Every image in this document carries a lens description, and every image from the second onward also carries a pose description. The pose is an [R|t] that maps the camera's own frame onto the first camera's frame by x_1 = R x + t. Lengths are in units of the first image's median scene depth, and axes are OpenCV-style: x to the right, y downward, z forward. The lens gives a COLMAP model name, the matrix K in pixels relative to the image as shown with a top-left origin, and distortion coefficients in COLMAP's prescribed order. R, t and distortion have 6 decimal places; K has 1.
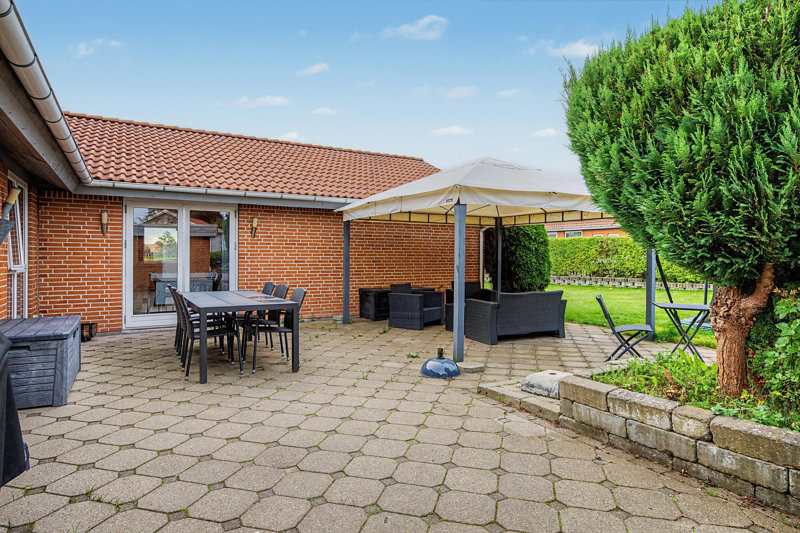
lens RADIAL K [[471.4, 0, 400.3], [0, 471.4, 264.4], [0, 0, 1]] dist [-0.003122, 0.000256]
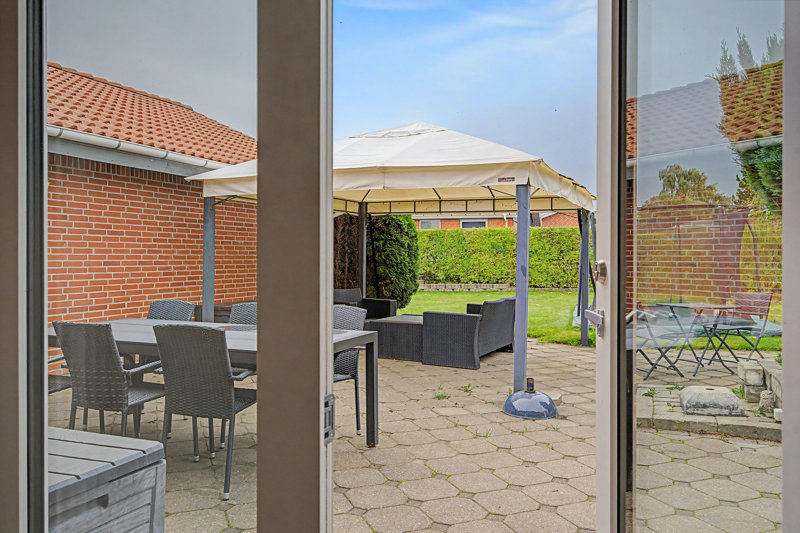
lens RADIAL K [[625.4, 0, 399.9], [0, 625.4, 264.2], [0, 0, 1]] dist [0.040520, 0.001859]
pose [[0.796461, -0.012693, 0.604556, -0.407106], [0.014260, 0.999896, 0.002208, -0.003344], [-0.604521, 0.006862, 0.796559, 0.206032]]
